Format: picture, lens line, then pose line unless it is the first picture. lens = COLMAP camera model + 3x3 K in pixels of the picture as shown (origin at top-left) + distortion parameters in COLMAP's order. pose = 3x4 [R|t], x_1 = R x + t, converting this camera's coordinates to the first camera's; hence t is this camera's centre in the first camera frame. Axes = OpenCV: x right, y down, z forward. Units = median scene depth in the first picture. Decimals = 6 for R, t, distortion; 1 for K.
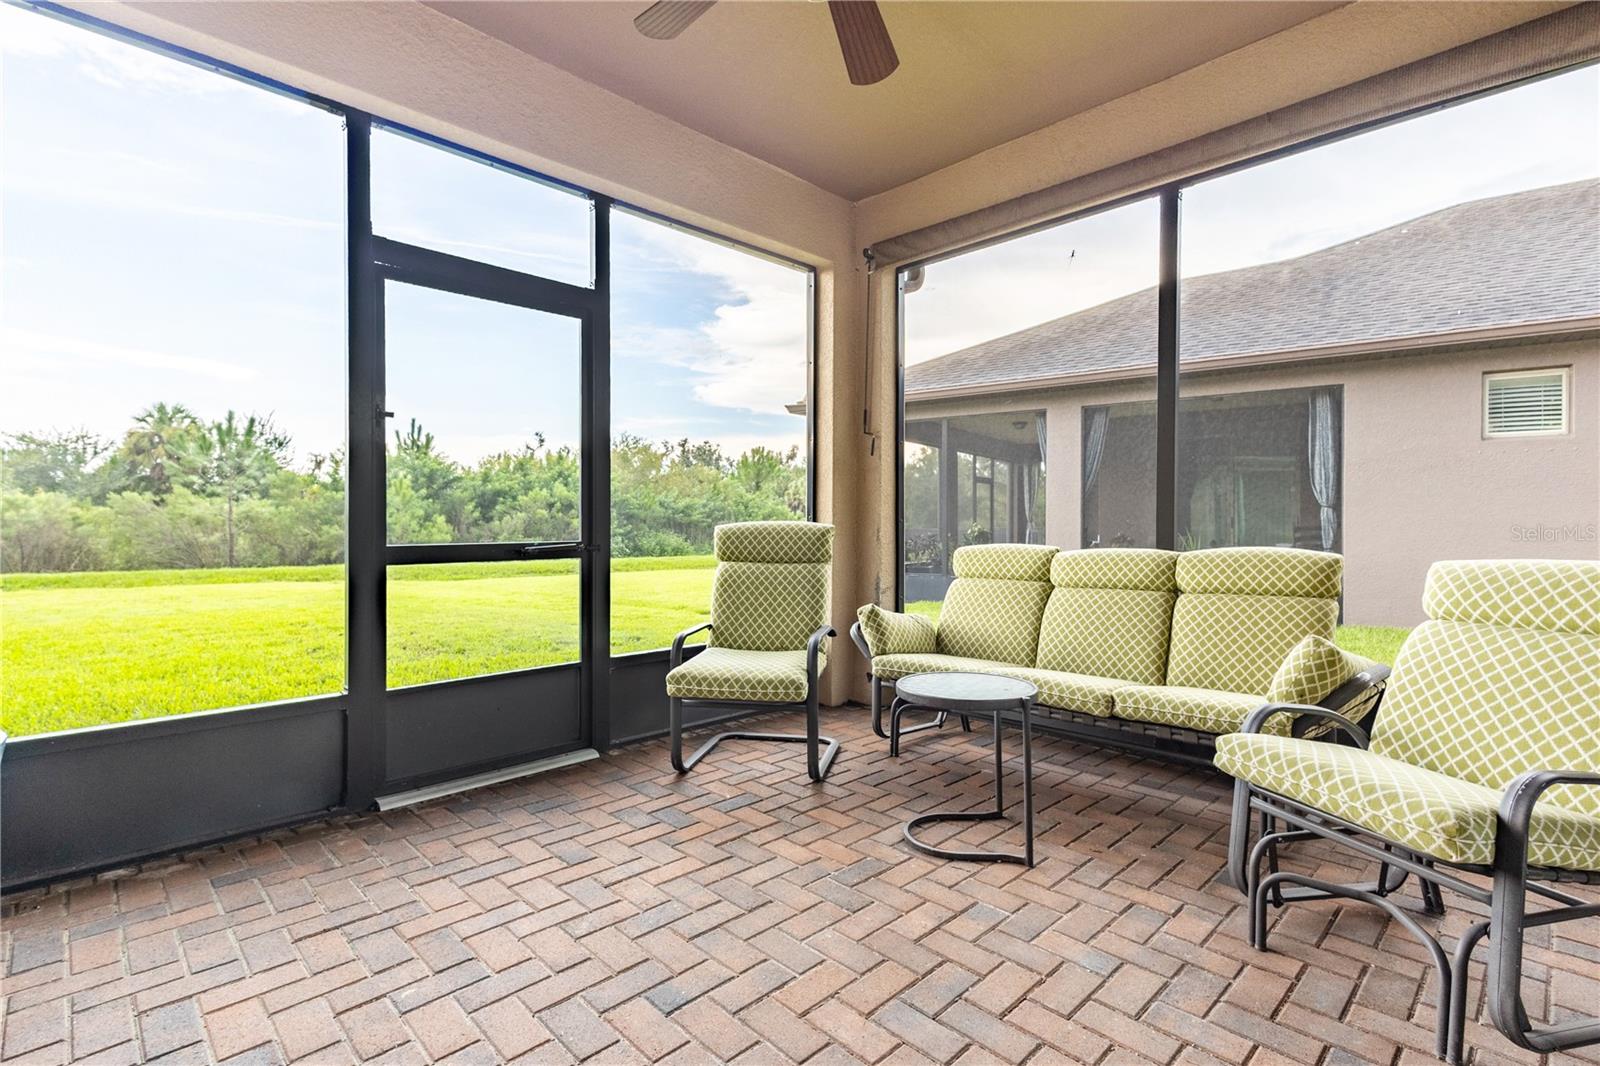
lens RADIAL K [[757.5, 0, 801.4], [0, 757.5, 535.1], [0, 0, 1]] dist [0.016520, -0.004947]
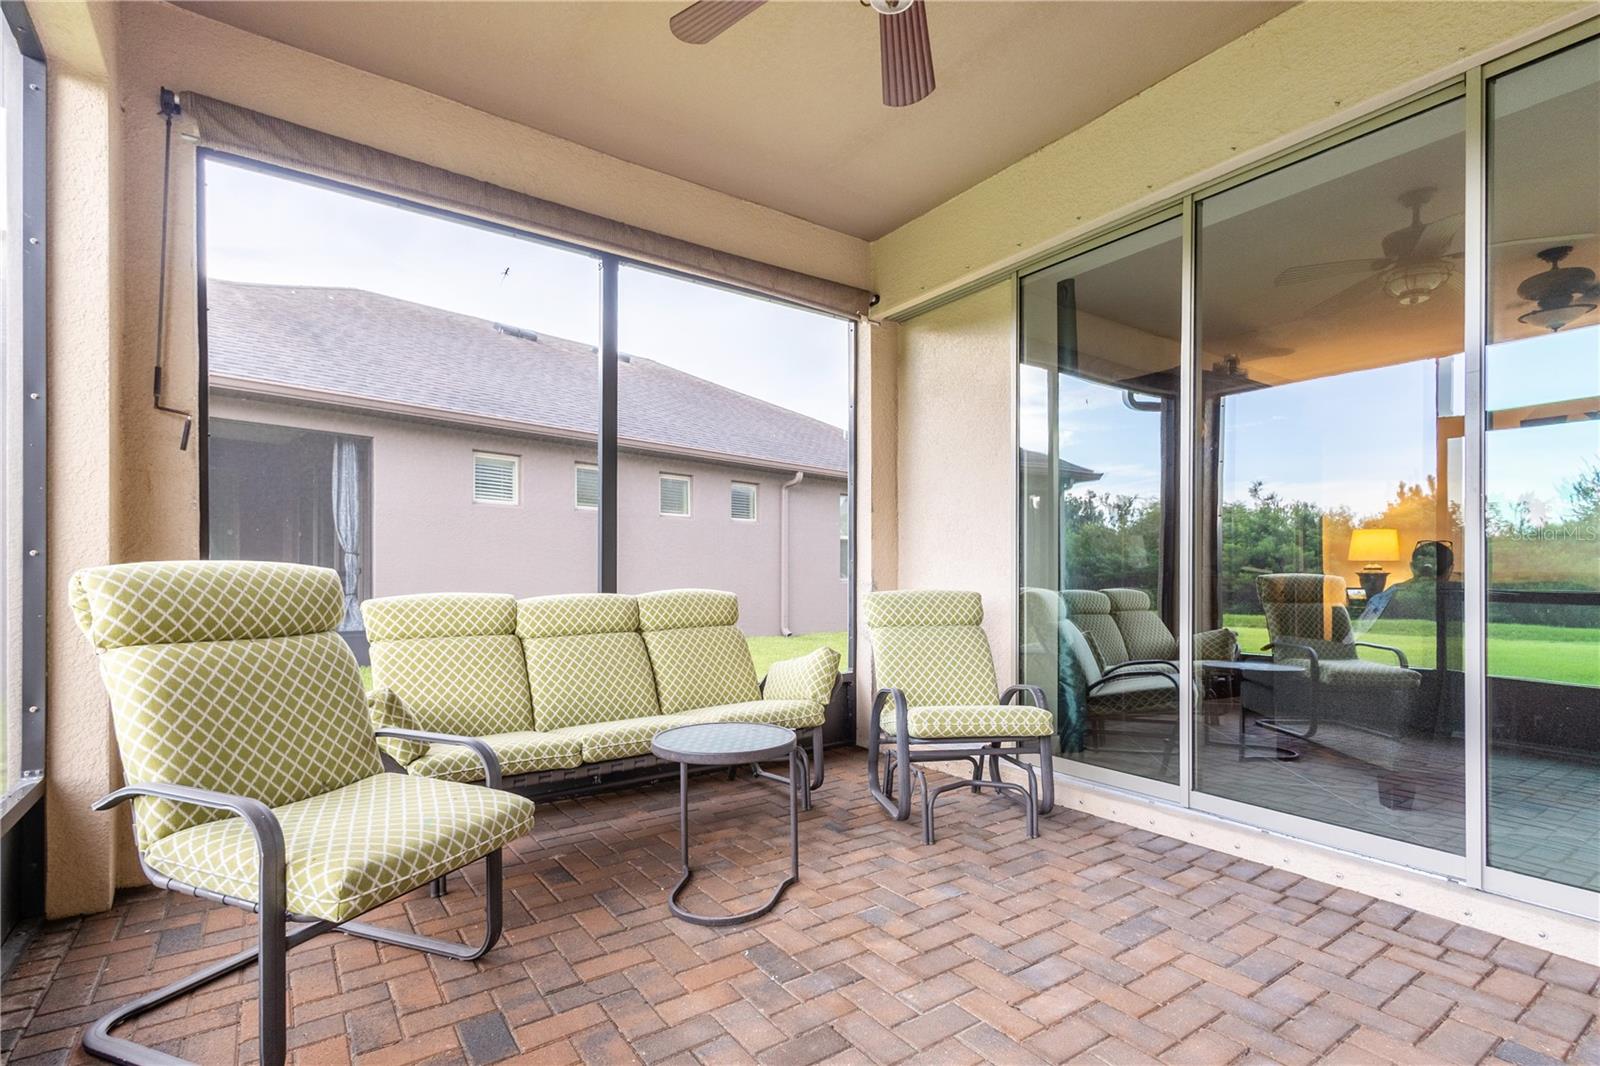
lens RADIAL K [[757.5, 0, 815.1], [0, 757.5, 574.3], [0, 0, 1]] dist [0.016520, -0.004947]
pose [[0.154058, -0.000888, 0.988061, -0.517205], [0.010439, 0.999945, -0.000729, -0.004368], [-0.988007, 0.010426, 0.154059, 0.533376]]
